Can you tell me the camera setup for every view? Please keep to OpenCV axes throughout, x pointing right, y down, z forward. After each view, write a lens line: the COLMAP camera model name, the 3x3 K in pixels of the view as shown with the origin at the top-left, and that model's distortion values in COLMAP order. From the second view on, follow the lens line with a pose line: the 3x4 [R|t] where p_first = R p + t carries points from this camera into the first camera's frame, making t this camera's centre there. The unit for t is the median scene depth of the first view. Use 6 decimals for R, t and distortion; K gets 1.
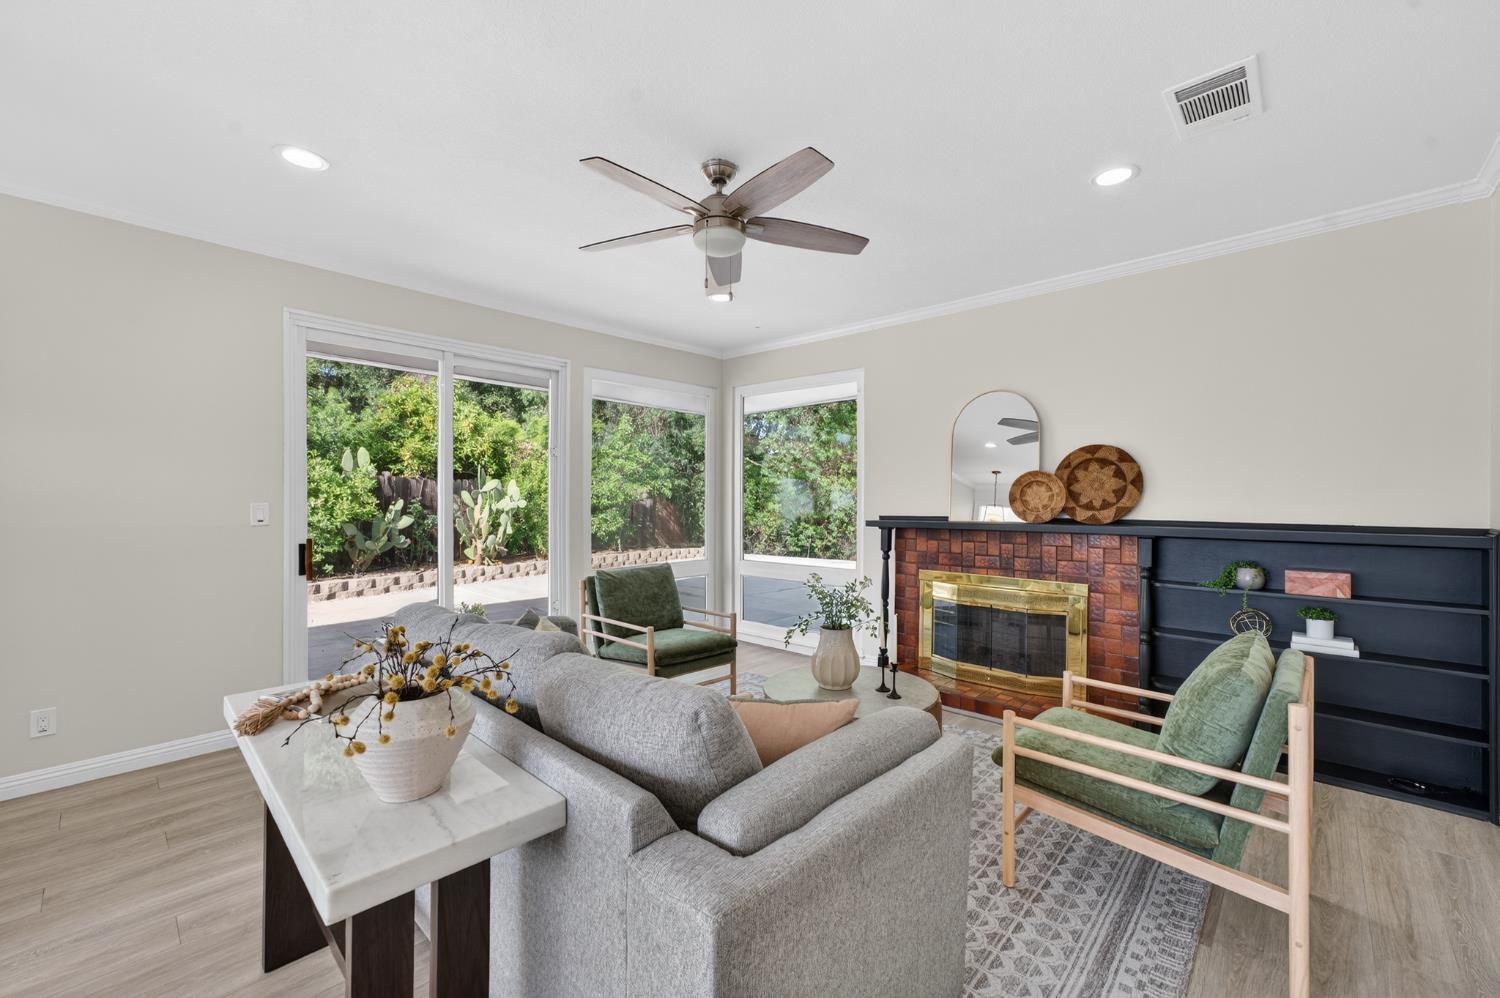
lens RADIAL K [[606.6, 0, 755.9], [0, 606.6, 503.9], [0, 0, 1]] dist [-0.002971, 0.005106]
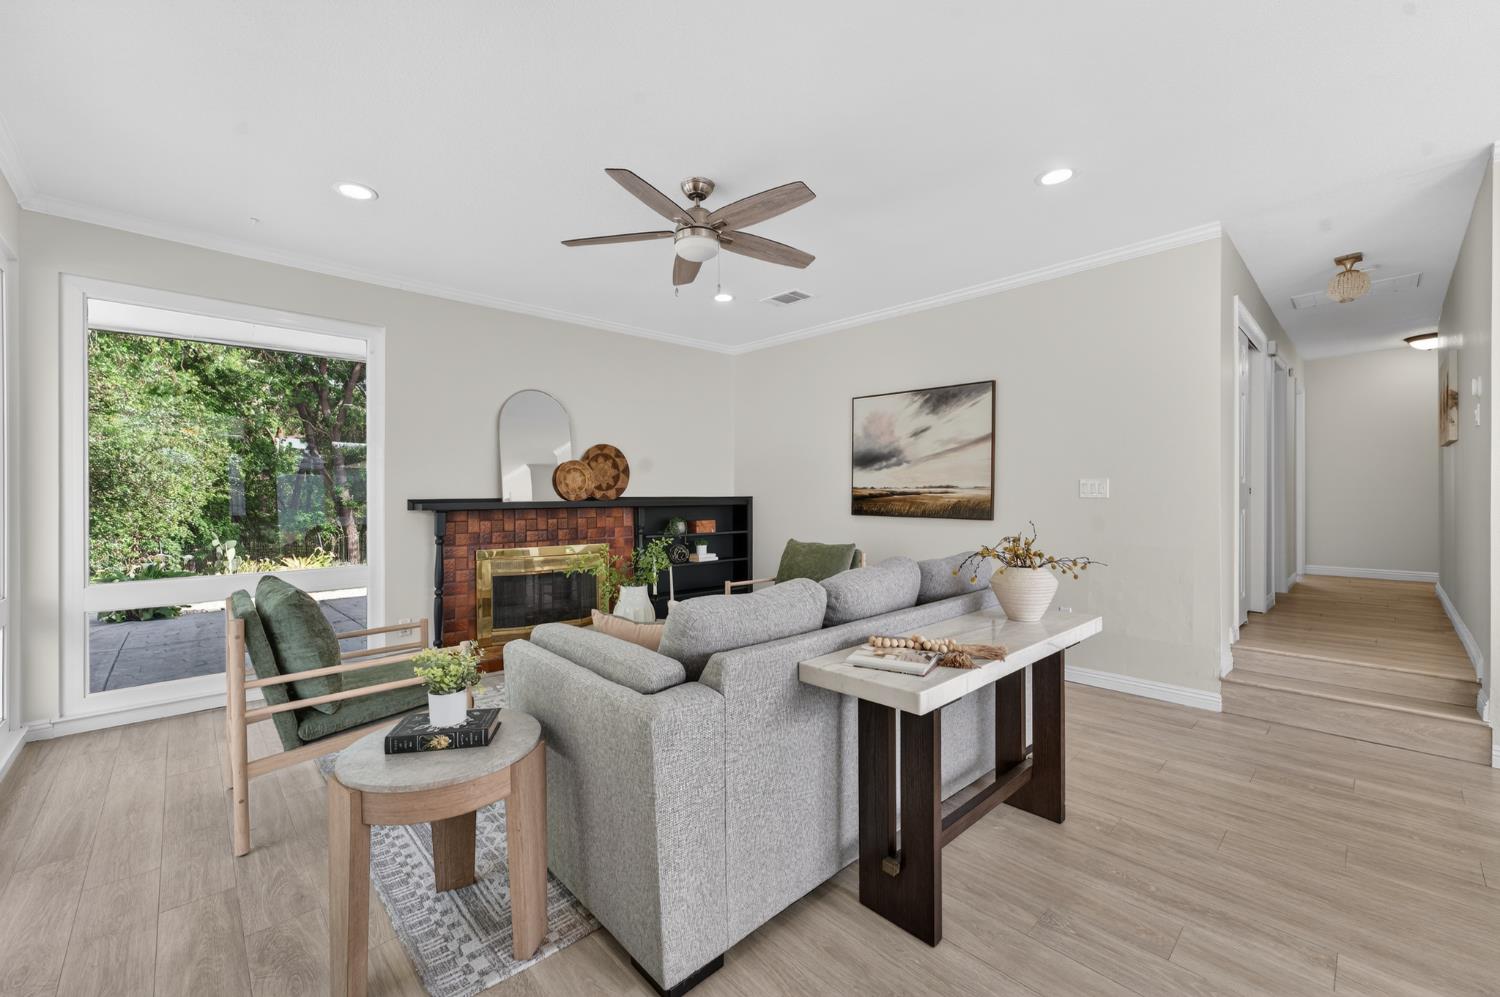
lens RADIAL K [[606.6, 0, 743.8], [0, 606.6, 490.6], [0, 0, 1]] dist [-0.002971, 0.005106]
pose [[0.108968, 0.002800, 0.994041, -0.788620], [0.008894, 0.999953, -0.003791, 0.018156], [-0.994006, 0.009254, 0.108938, 0.513618]]
